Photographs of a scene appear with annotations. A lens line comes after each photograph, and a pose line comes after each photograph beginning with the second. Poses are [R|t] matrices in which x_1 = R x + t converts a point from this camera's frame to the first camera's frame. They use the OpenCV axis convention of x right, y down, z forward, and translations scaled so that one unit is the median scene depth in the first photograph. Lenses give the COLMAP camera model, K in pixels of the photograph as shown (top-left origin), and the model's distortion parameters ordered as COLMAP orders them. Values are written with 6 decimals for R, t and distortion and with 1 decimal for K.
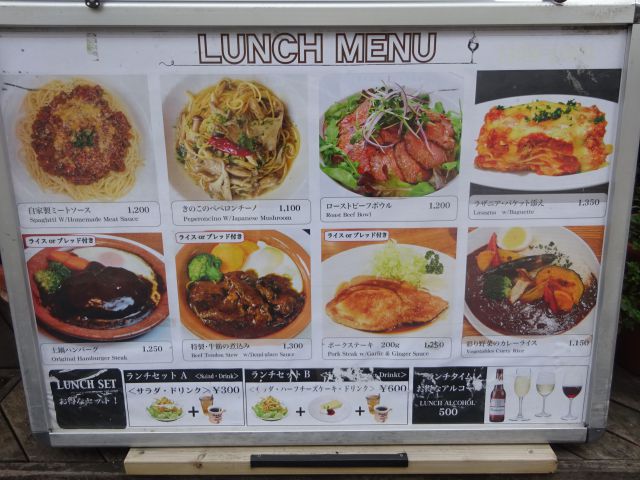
lens RADIAL K [[471.2, 0, 318.2], [0, 471.2, 243.5], [0, 0, 1]] dist [0.001078, 0.014788]
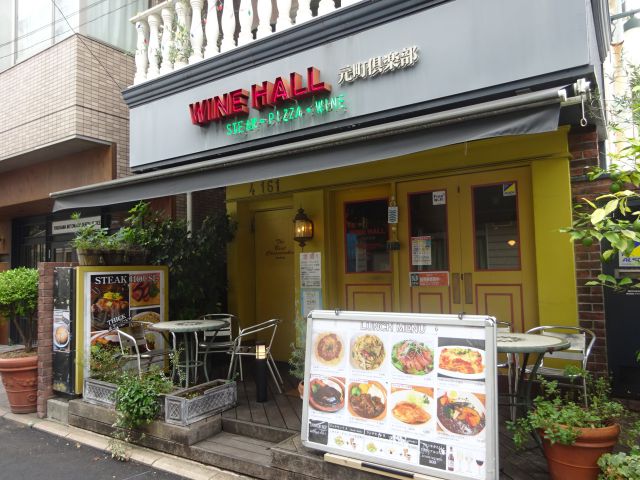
lens RADIAL K [[471.2, 0, 321.3], [0, 471.2, 241.1], [0, 0, 1]] dist [0.001078, 0.014788]
pose [[0.846448, -0.035935, -0.531257, 1.332722], [-0.181886, 0.918194, -0.351906, 0.295714], [0.500442, 0.394499, 0.770667, -2.039222]]
